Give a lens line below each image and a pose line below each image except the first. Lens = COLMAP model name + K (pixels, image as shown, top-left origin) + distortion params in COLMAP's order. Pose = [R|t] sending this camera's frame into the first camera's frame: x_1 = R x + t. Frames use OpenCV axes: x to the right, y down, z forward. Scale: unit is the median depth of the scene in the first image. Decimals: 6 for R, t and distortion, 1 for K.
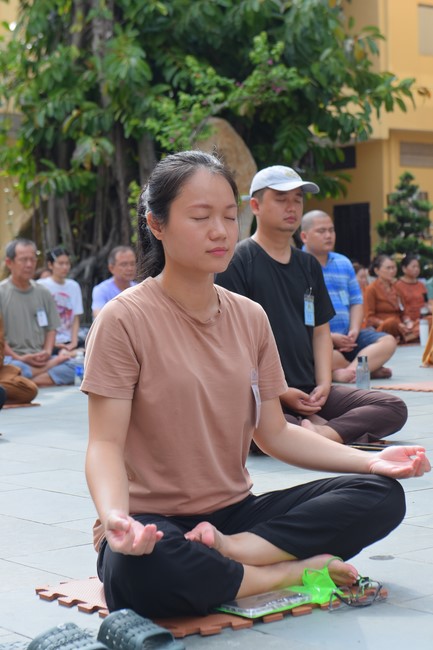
lens RADIAL K [[1347.8, 0, 216.5], [0, 1347.8, 325.0], [0, 0, 1]] dist [0.001252, 0.004038]
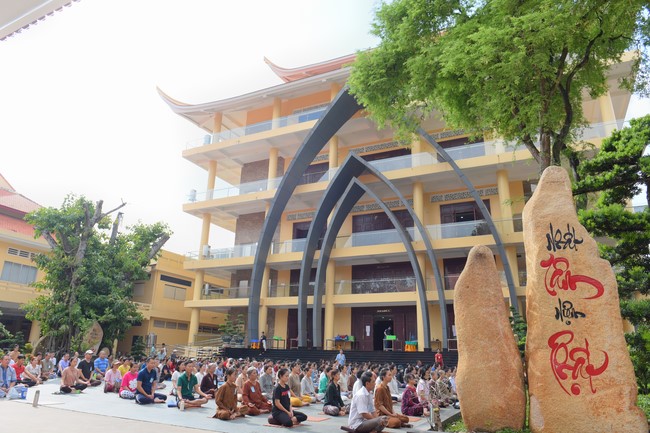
lens RADIAL K [[444.1, 0, 325.0], [0, 444.1, 216.5], [0, 0, 1]] dist [-0.048939, 0.000170]
pose [[0.897841, 0.182355, 0.400784, 0.042757], [-0.037501, 0.938573, -0.343036, -0.009970], [-0.438719, 0.292962, 0.849529, -0.770020]]
